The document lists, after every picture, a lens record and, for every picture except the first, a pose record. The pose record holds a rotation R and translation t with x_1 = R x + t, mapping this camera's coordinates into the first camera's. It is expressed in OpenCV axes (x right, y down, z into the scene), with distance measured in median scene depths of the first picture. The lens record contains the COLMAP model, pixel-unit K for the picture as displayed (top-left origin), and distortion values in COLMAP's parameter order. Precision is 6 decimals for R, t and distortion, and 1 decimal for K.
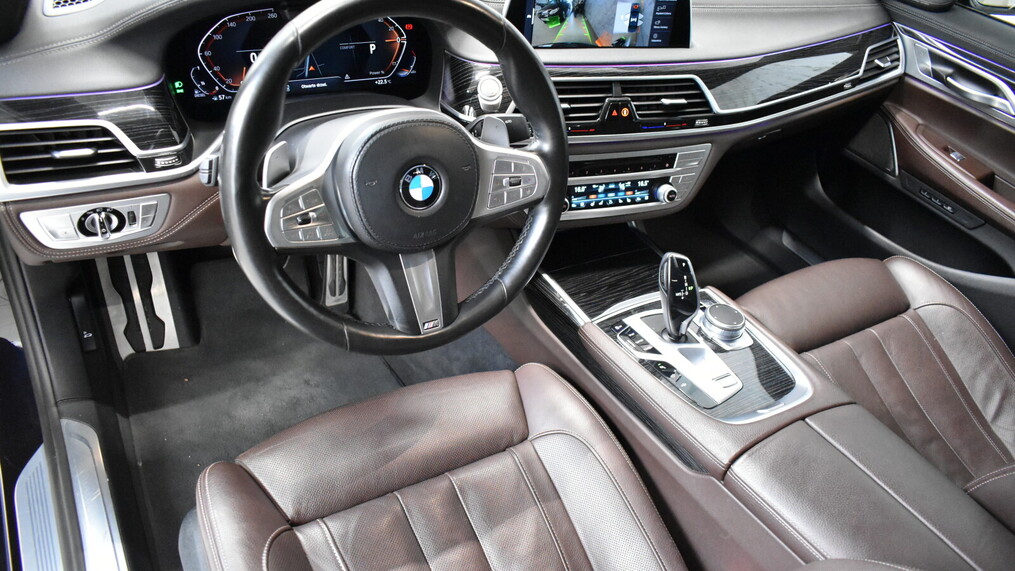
lens RADIAL K [[774.0, 0, 511.6], [0, 774.0, 285.1], [0, 0, 1]] dist [-0.024531, 0.006607]
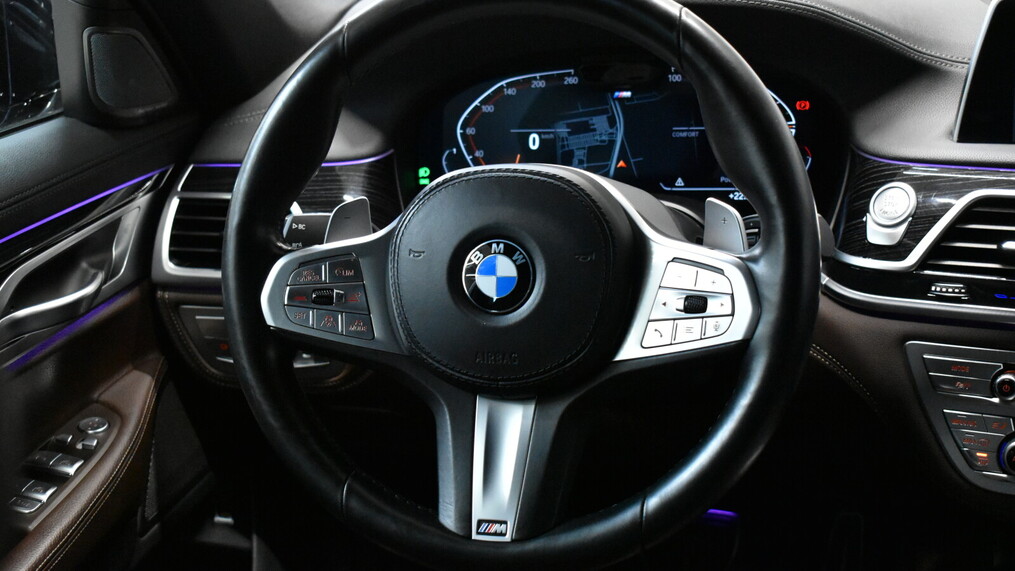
lens RADIAL K [[1638.8, 0, 507.5], [0, 1638.8, 286.8], [0, 0, 1]] dist [-0.047200, 0.000000]
pose [[0.655418, 0.032331, -0.754574, 0.568635], [-0.308867, 0.923194, -0.228723, 0.113387], [0.689223, 0.382972, 0.615064, 0.156130]]
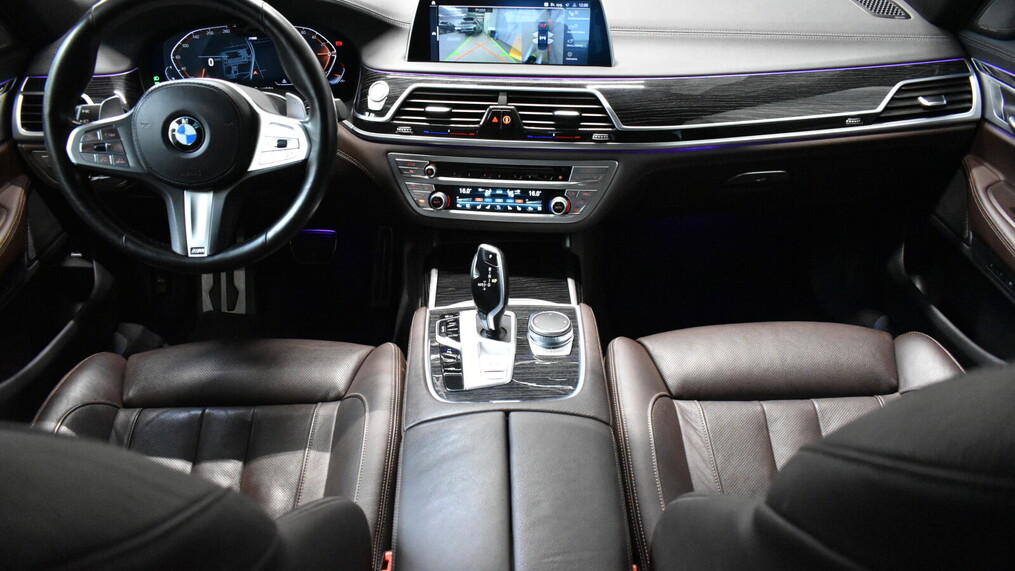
lens RADIAL K [[774.0, 0, 513.0], [0, 774.0, 286.5], [0, 0, 1]] dist [-0.024531, 0.006607]
pose [[0.861009, 0.119152, -0.494436, 0.676917], [-0.191283, 0.976657, -0.097739, 0.094253], [0.471248, 0.178731, 0.863702, 0.137218]]
